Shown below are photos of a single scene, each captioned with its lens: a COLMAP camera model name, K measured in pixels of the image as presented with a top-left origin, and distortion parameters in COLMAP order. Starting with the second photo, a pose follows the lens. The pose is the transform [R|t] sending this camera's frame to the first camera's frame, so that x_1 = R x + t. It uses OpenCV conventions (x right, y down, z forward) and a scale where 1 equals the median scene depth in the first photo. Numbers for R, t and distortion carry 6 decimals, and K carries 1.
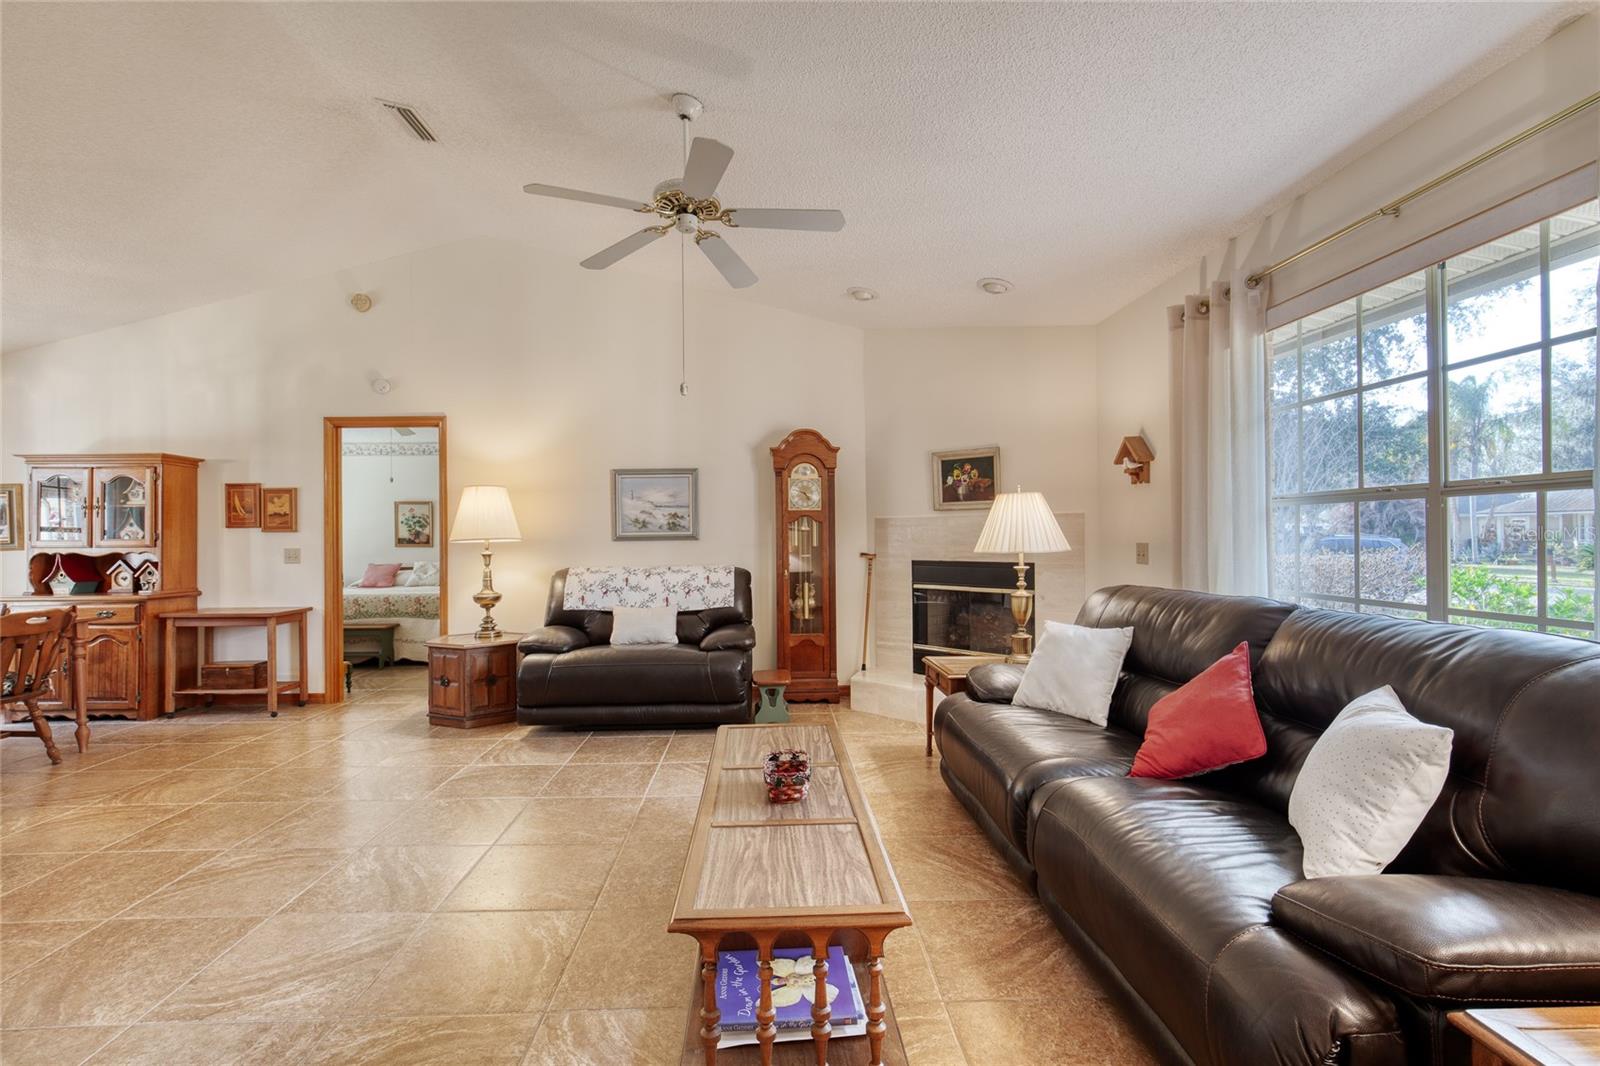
lens RADIAL K [[729.5, 0, 787.4], [0, 729.5, 530.0], [0, 0, 1]] dist [-0.016419, 0.007112]
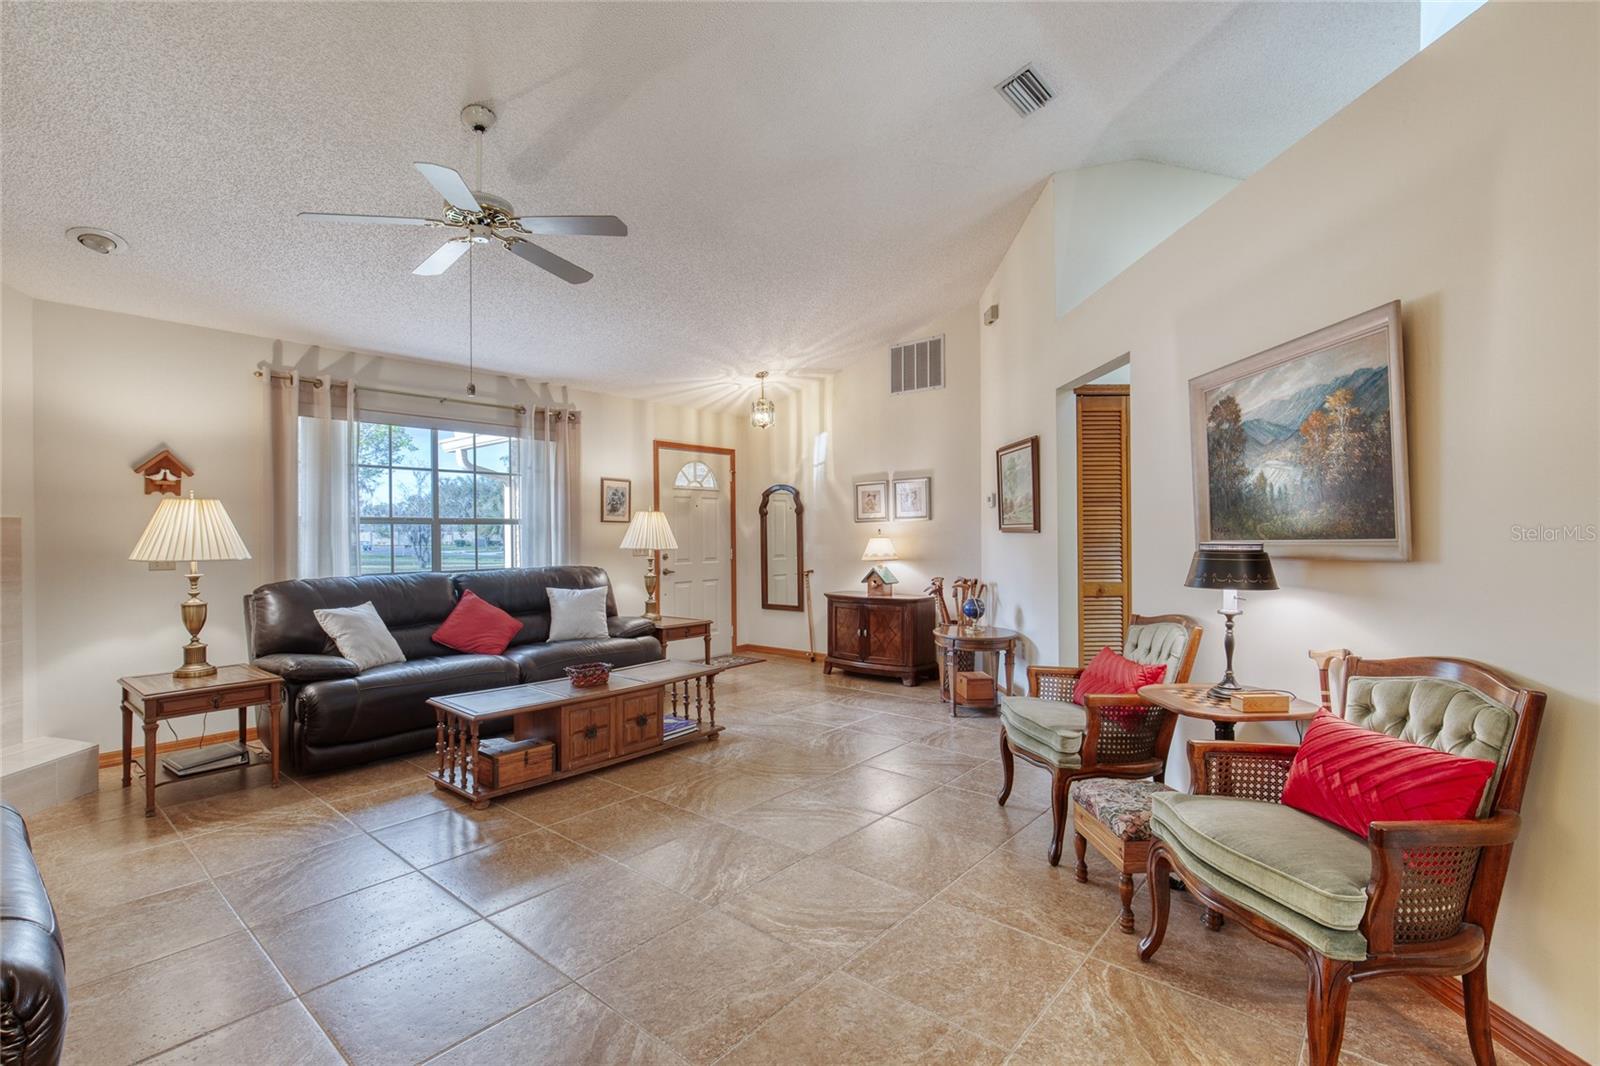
lens RADIAL K [[729.5, 0, 794.7], [0, 729.5, 538.3], [0, 0, 1]] dist [-0.016419, 0.007112]
pose [[-0.743409, 0.011809, 0.668733, -0.695618], [0.009629, 0.999929, -0.006953, 0.012144], [-0.668767, 0.001270, -0.743471, 0.887922]]
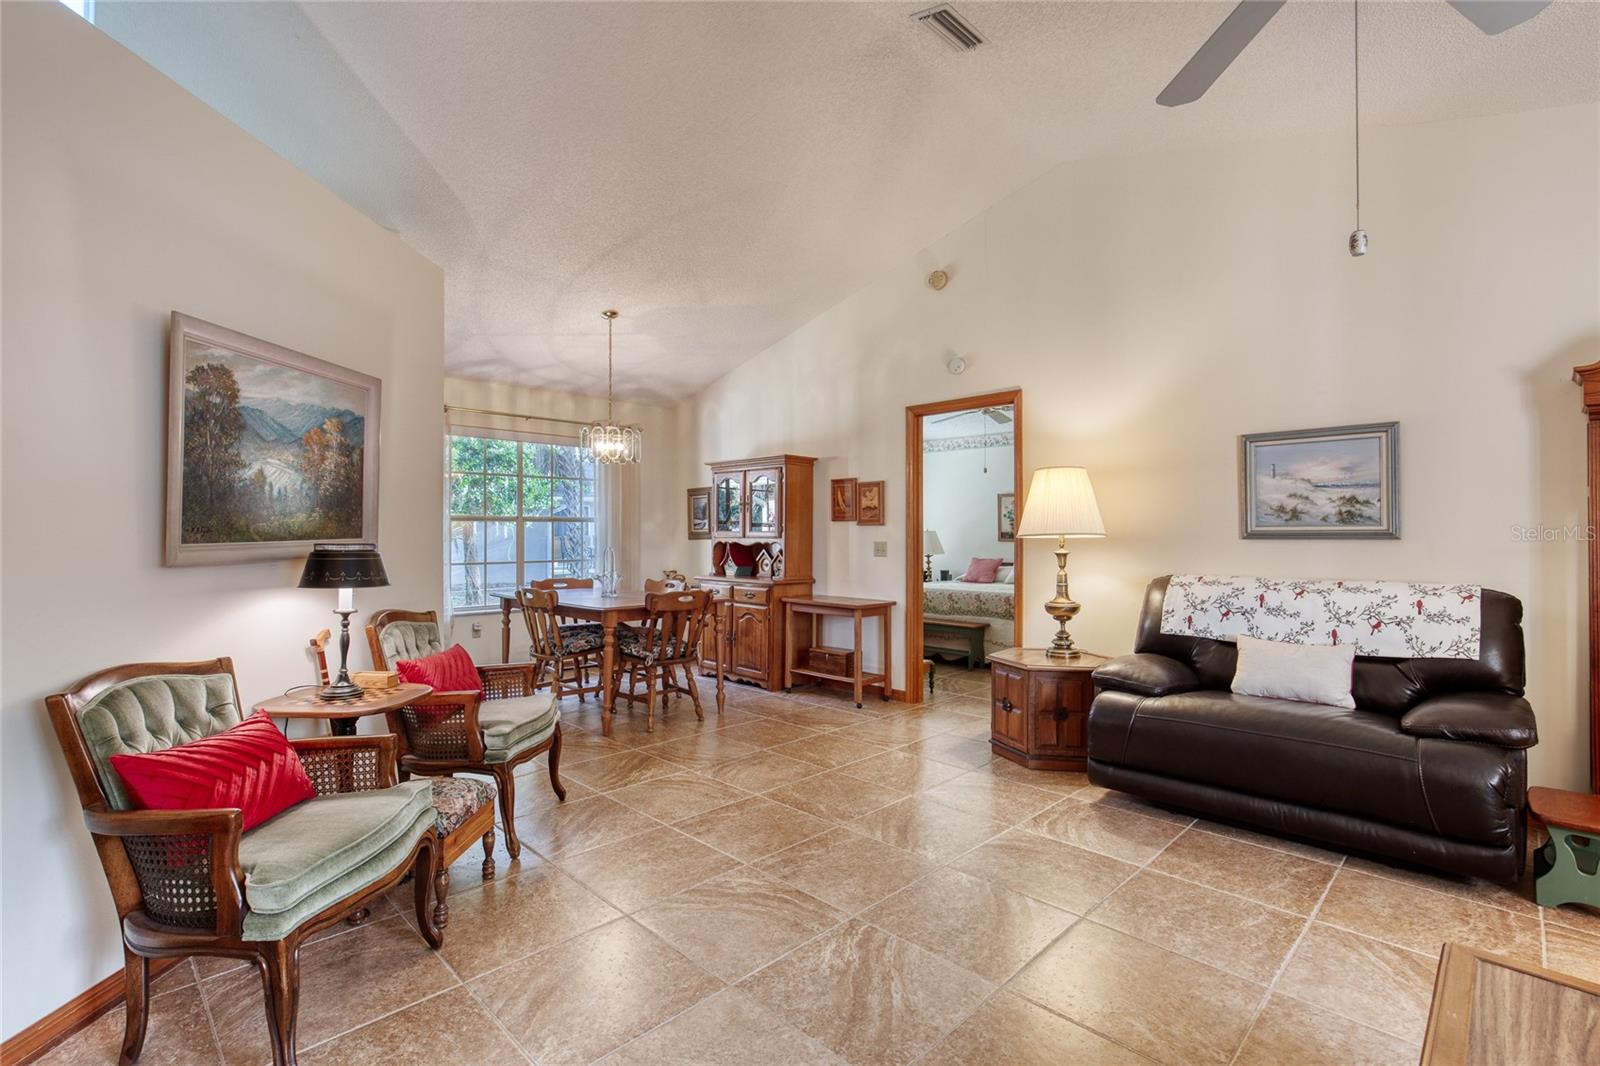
lens RADIAL K [[729.5, 0, 788.3], [0, 729.5, 531.0], [0, 0, 1]] dist [-0.016419, 0.007112]
pose [[0.681591, 0.007372, -0.731696, -0.029639], [-0.001288, 0.999960, 0.008875, 0.001536], [0.731732, -0.005107, 0.681573, 0.229105]]
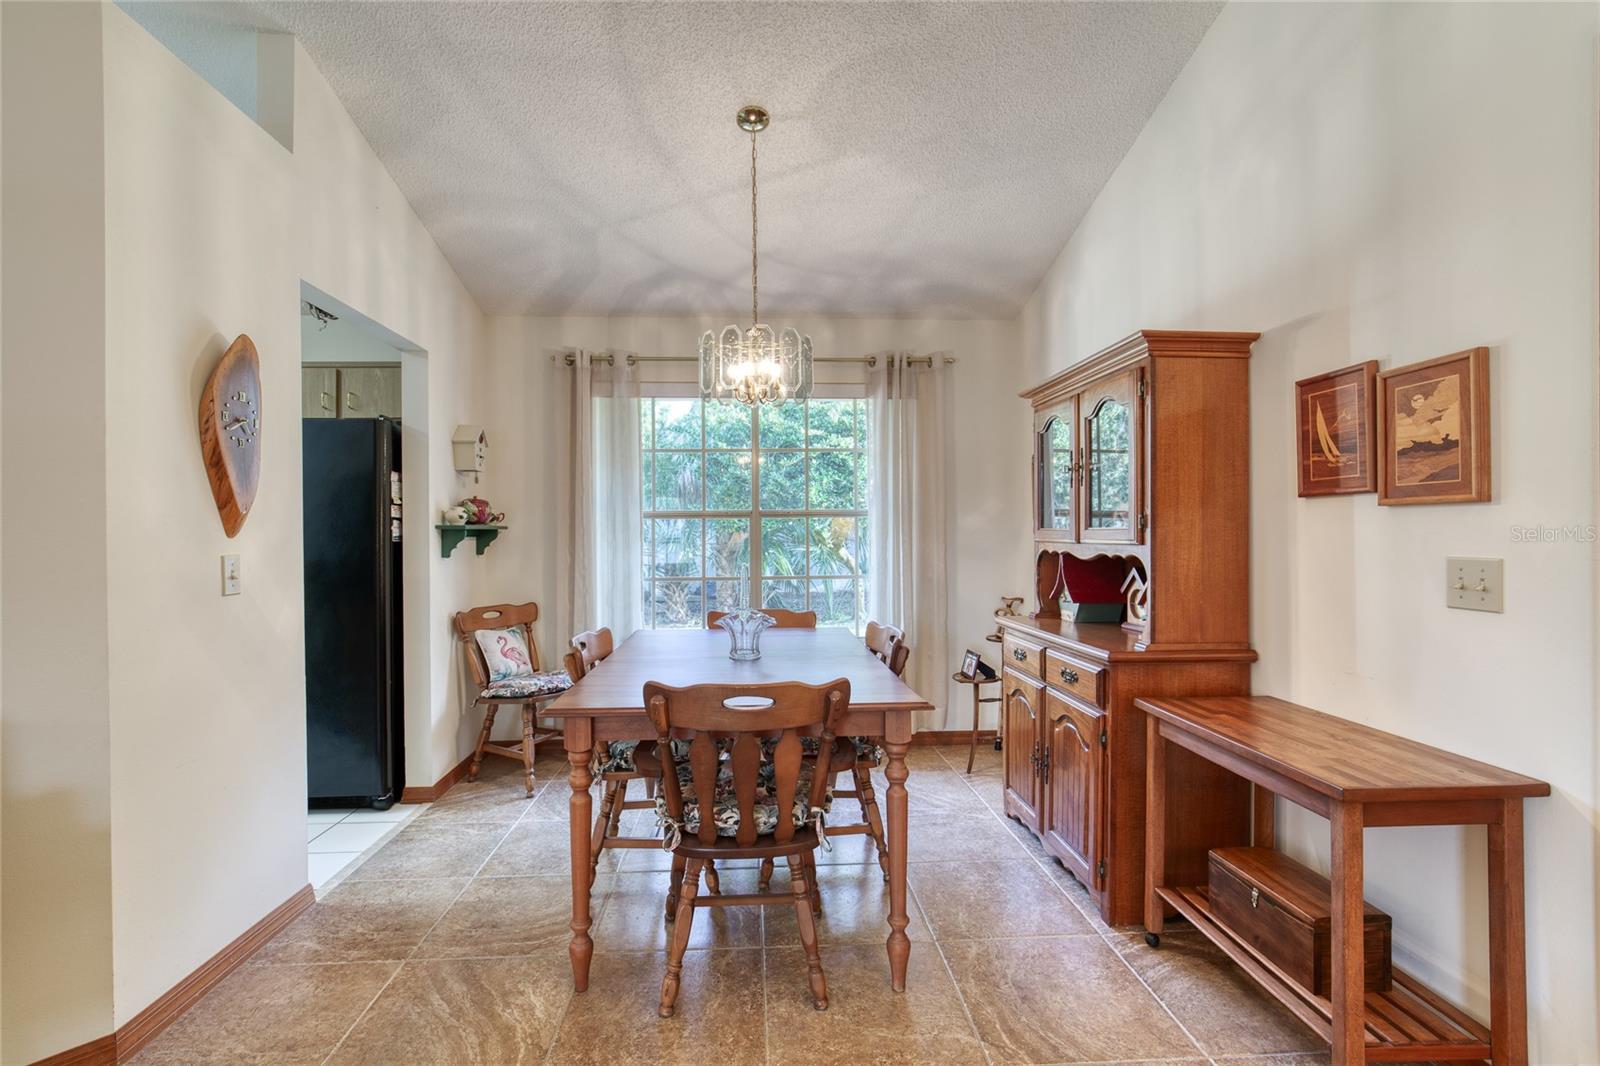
lens RADIAL K [[729.5, 0, 774.0], [0, 729.5, 538.6], [0, 0, 1]] dist [-0.016419, 0.007112]
pose [[0.027031, 0.014249, -0.999533, -0.424323], [0.015959, 0.999765, 0.014684, 0.008795], [0.999507, -0.016349, 0.026797, 0.755850]]
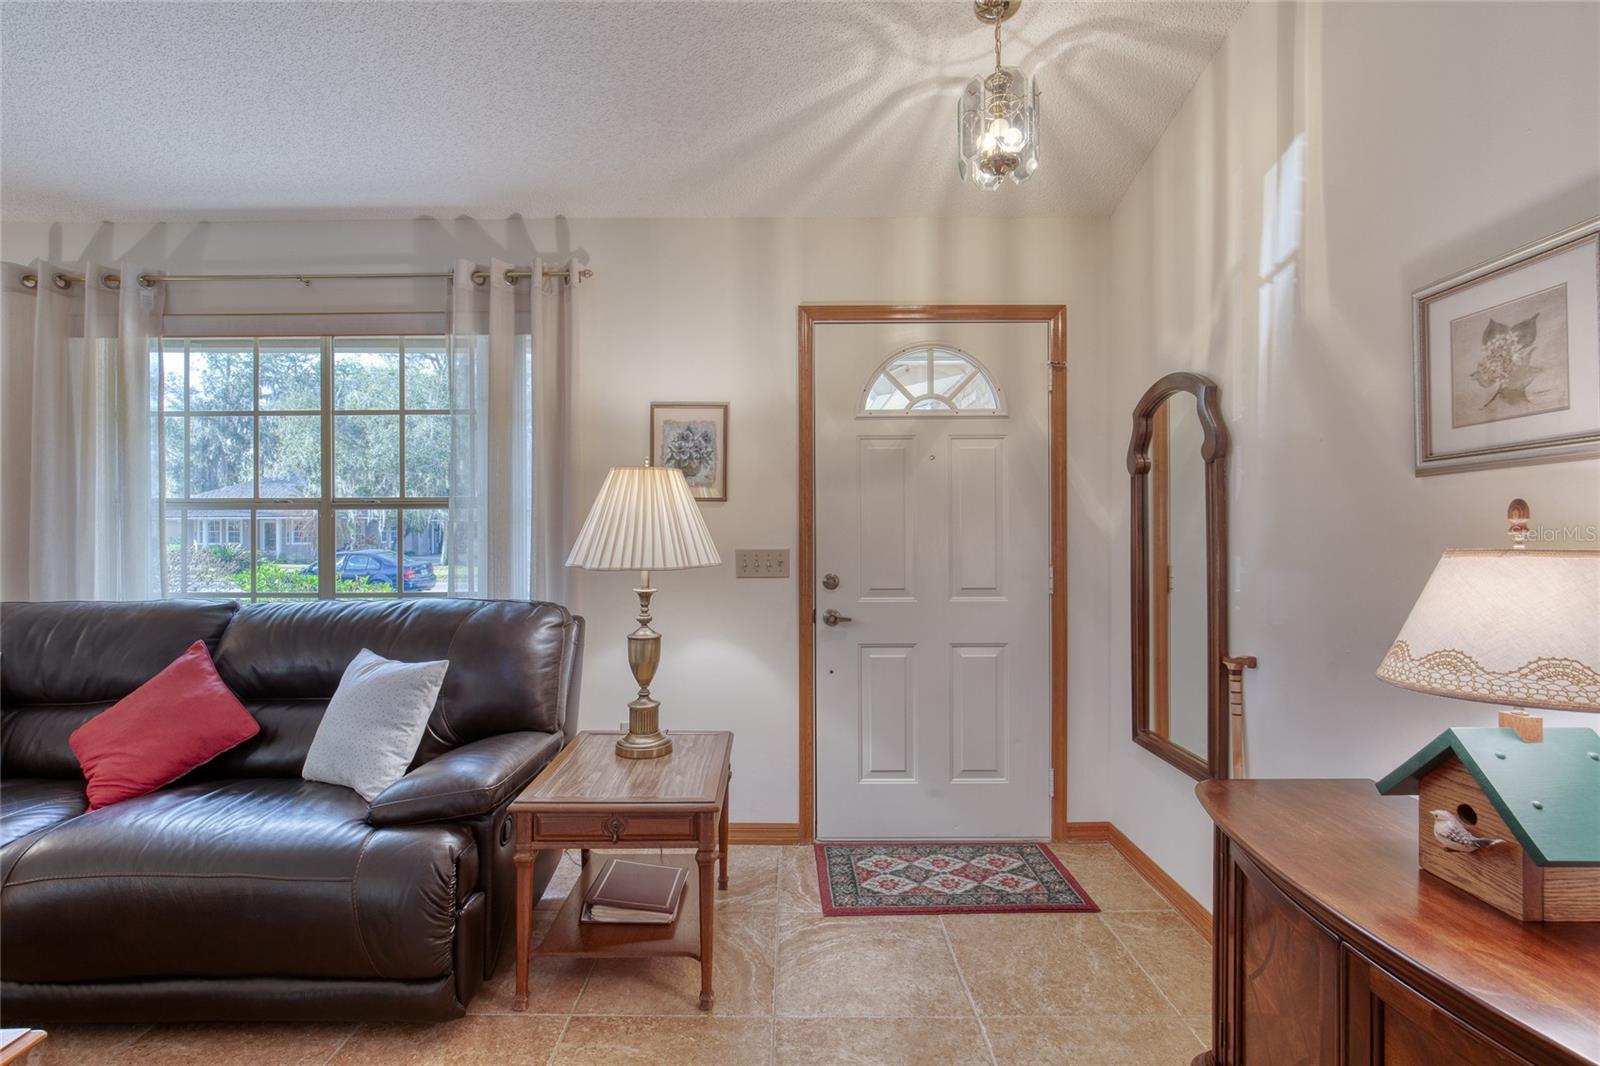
lens RADIAL K [[729.5, 0, 789.7], [0, 729.5, 531.2], [0, 0, 1]] dist [-0.016419, 0.007112]
pose [[0.032820, 0.007480, 0.999433, -0.176477], [-0.005371, 0.999959, -0.007308, -0.000317], [-0.999447, -0.005128, 0.032859, 0.052532]]
